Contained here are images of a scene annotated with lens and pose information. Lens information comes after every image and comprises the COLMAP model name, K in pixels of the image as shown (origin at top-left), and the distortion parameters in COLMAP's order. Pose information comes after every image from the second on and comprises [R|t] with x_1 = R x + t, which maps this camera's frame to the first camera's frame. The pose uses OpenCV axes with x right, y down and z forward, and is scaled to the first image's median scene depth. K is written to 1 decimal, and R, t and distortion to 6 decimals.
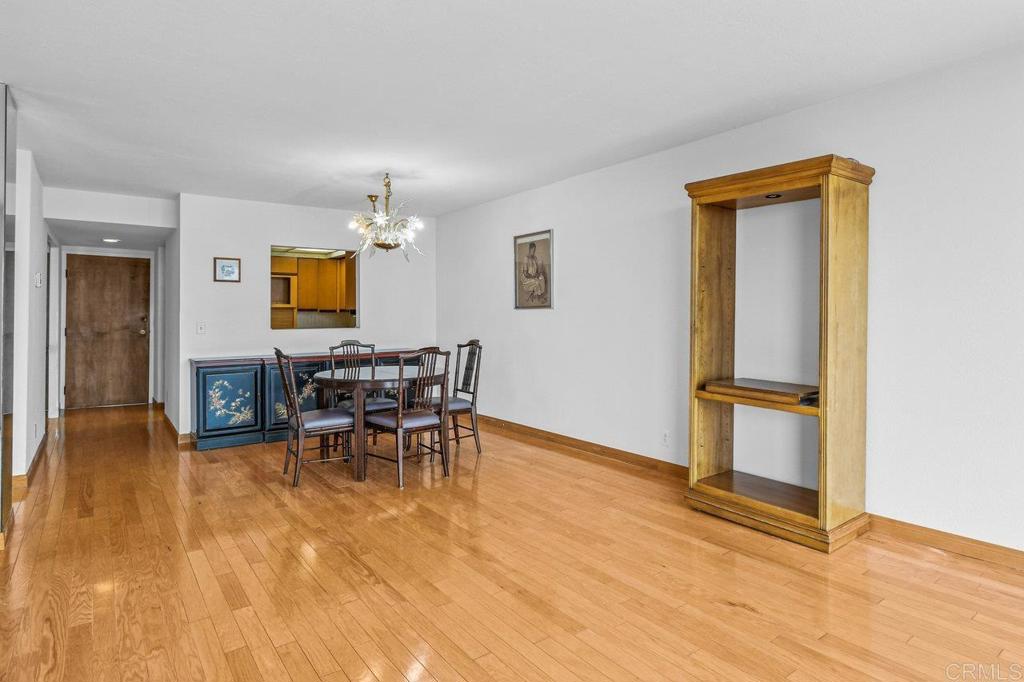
lens RADIAL K [[553.3, 0, 503.4], [0, 553.3, 318.0], [0, 0, 1]] dist [0.001043, 0.000347]
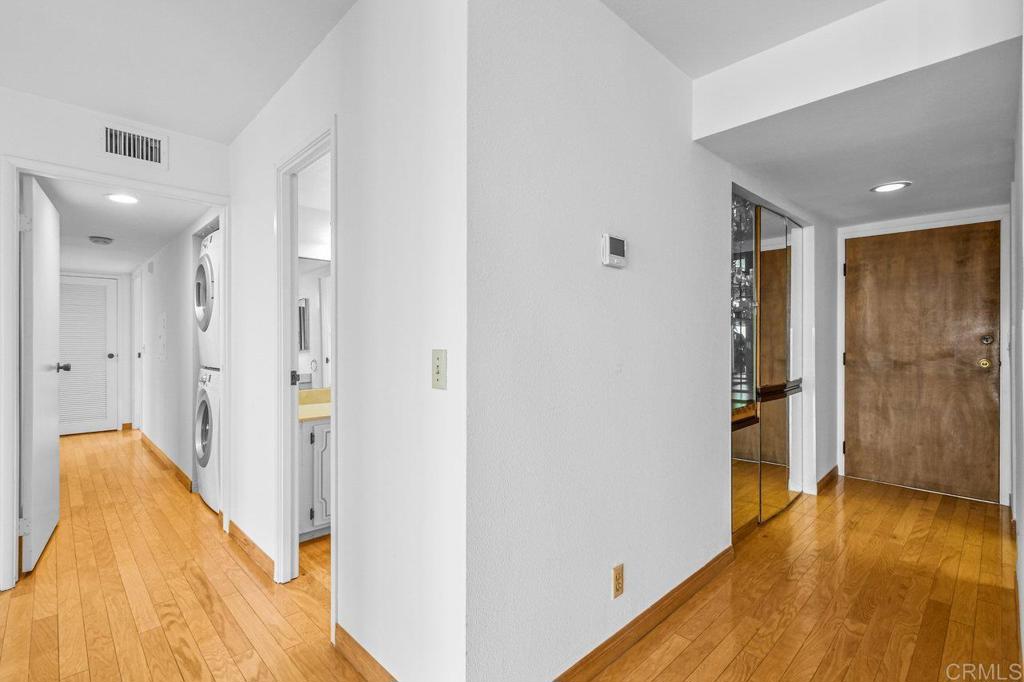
lens RADIAL K [[474.1, 0, 510.5], [0, 474.1, 338.6], [0, 0, 1]] dist [0.000600, 0.000183]
pose [[0.143065, -0.000435, -0.989713, -0.280150], [0.004620, 0.999989, 0.000229, -0.000652], [0.989703, -0.004605, 0.143065, 0.508301]]
